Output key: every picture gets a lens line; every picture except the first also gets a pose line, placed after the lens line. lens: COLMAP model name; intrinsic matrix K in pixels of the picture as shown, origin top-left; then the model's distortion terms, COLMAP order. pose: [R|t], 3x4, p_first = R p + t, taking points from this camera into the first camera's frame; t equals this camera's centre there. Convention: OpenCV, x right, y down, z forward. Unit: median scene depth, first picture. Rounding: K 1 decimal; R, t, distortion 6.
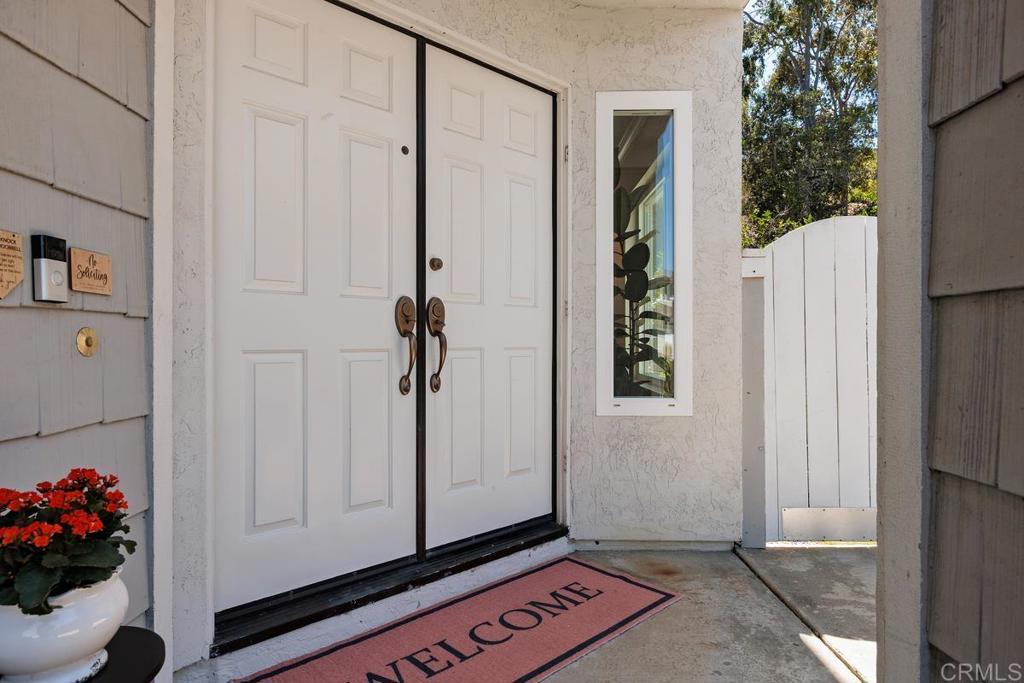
lens RADIAL K [[589.6, 0, 511.6], [0, 589.6, 346.4], [0, 0, 1]] dist [-0.007940, -0.000666]
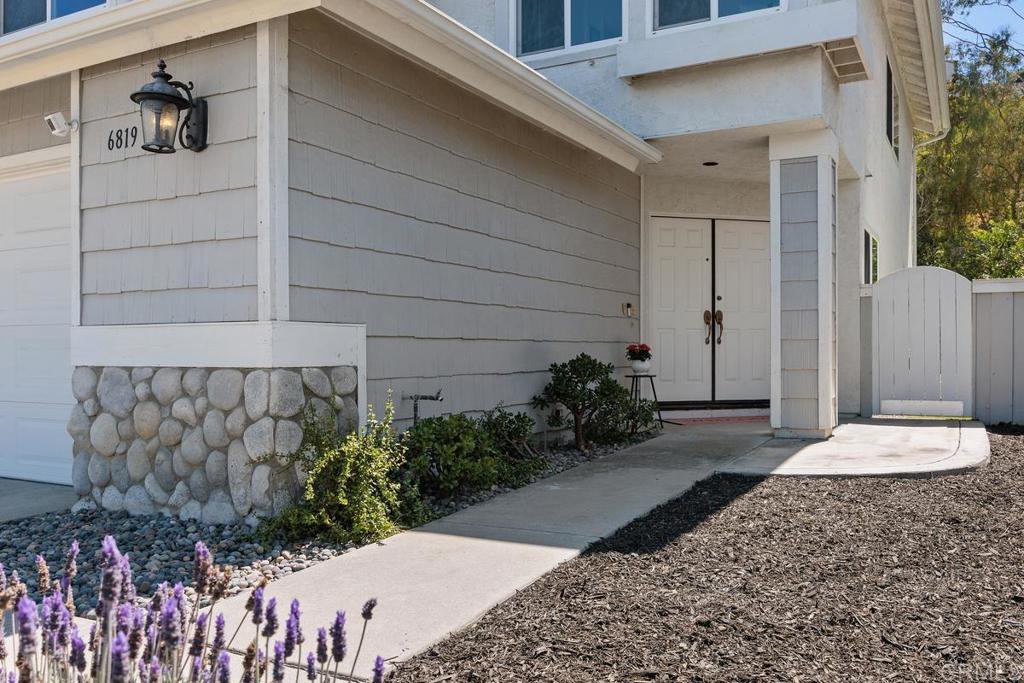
lens RADIAL K [[834.5, 0, 511.8], [0, 834.5, 343.4], [0, 0, 1]] dist [-0.001036, 0.000140]
pose [[0.883317, -0.005995, -0.468738, 0.871031], [-0.002013, 0.999860, -0.016582, 0.143611], [0.468772, 0.015591, 0.883182, -2.999418]]
